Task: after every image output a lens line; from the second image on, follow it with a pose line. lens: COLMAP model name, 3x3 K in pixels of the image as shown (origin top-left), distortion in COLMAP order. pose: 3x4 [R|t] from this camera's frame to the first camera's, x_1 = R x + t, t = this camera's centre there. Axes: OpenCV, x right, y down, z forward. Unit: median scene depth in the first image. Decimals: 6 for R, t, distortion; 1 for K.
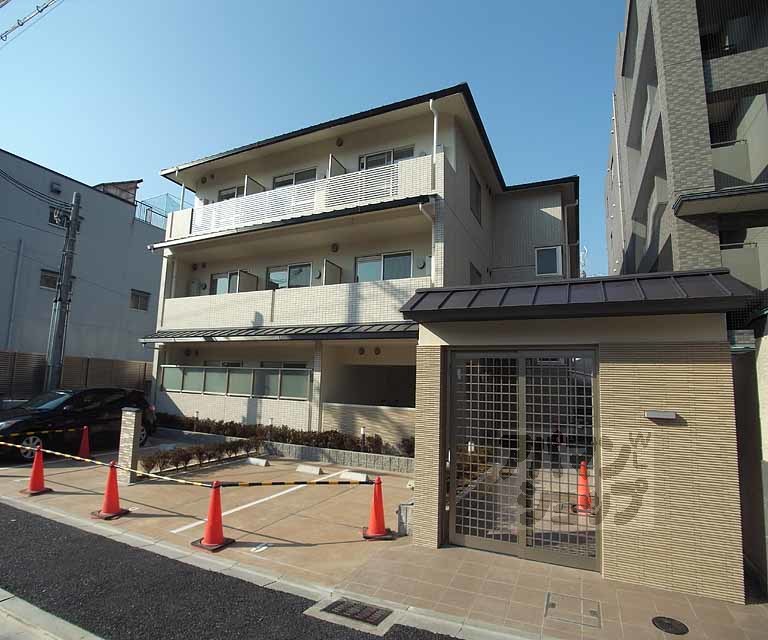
lens RADIAL K [[418.9, 0, 377.2], [0, 418.9, 332.1], [0, 0, 1]] dist [-0.061844, 0.009593]
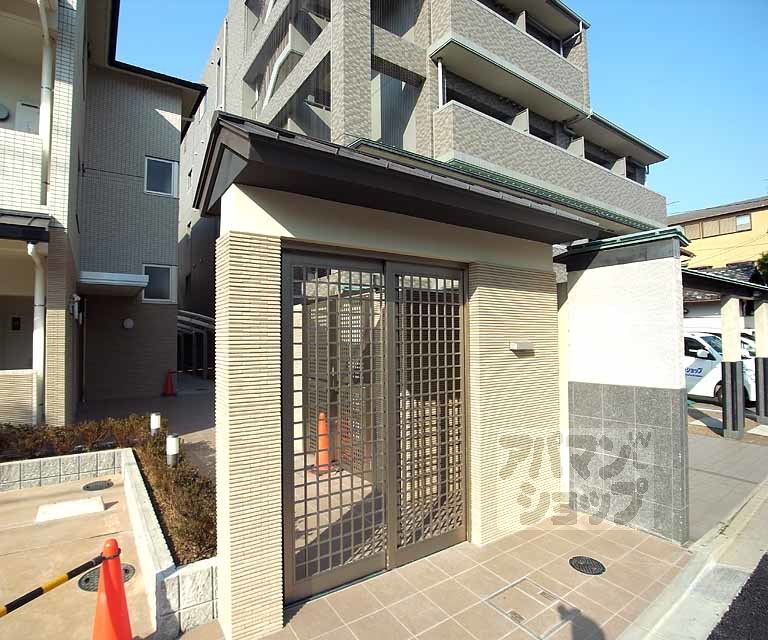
lens RADIAL K [[418.9, 0, 356.1], [0, 418.9, 322.3], [0, 0, 1]] dist [-0.061844, 0.009593]
pose [[0.517557, -0.006545, 0.855623, -0.228804], [-0.081714, 0.995022, 0.057039, 0.098194], [-0.851738, -0.099437, 0.514446, 0.656082]]
